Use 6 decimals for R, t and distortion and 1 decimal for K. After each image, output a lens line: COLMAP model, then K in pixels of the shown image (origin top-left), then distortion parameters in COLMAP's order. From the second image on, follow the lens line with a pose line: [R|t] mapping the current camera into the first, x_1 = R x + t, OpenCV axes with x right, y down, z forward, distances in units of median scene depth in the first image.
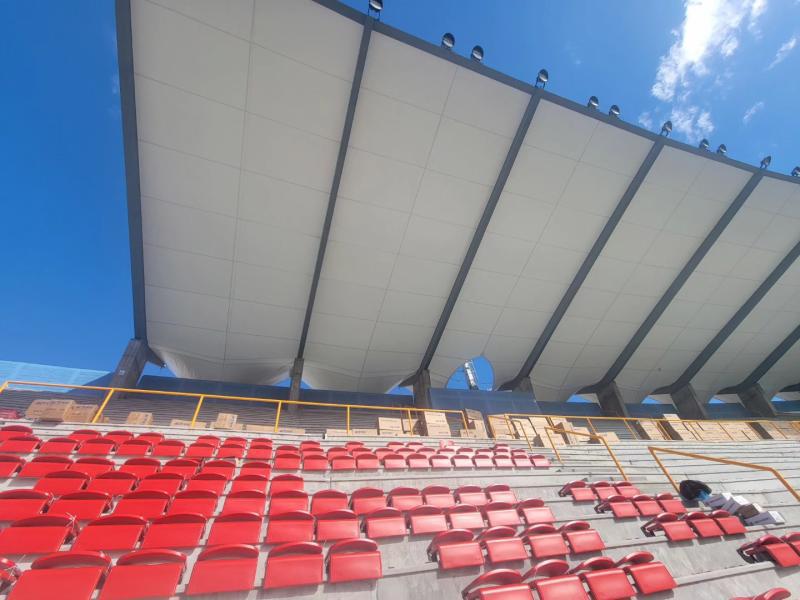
lens RADIAL K [[332.8, 0, 400.0], [0, 332.8, 300.0], [0, 0, 1]] dist [-0.007770, 0.000589]
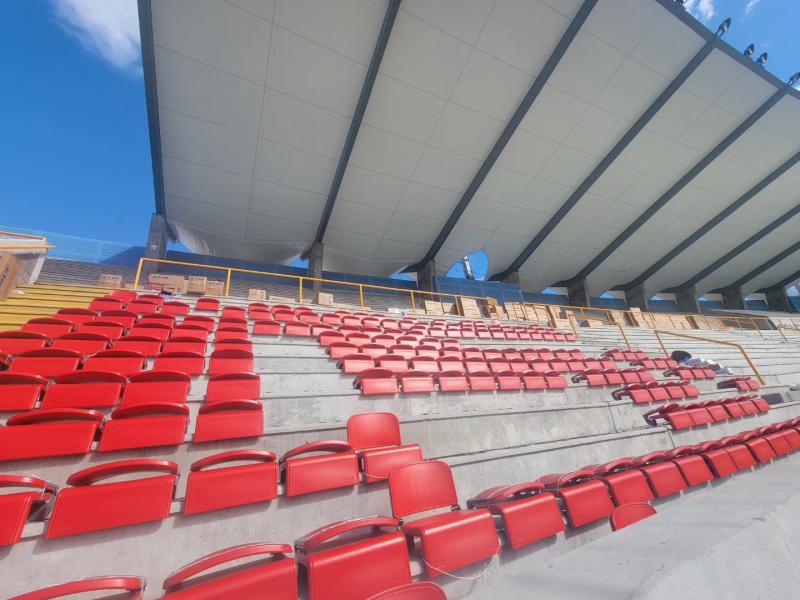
lens RADIAL K [[333.0, 0, 400.0], [0, 333.0, 300.0], [0, 0, 1]] dist [0.007753, -0.000045]
pose [[0.991867, 0.043448, 0.119631, -0.211335], [-0.081407, 0.939090, 0.333891, -0.033373], [-0.097838, -0.340914, 0.934989, -0.089830]]
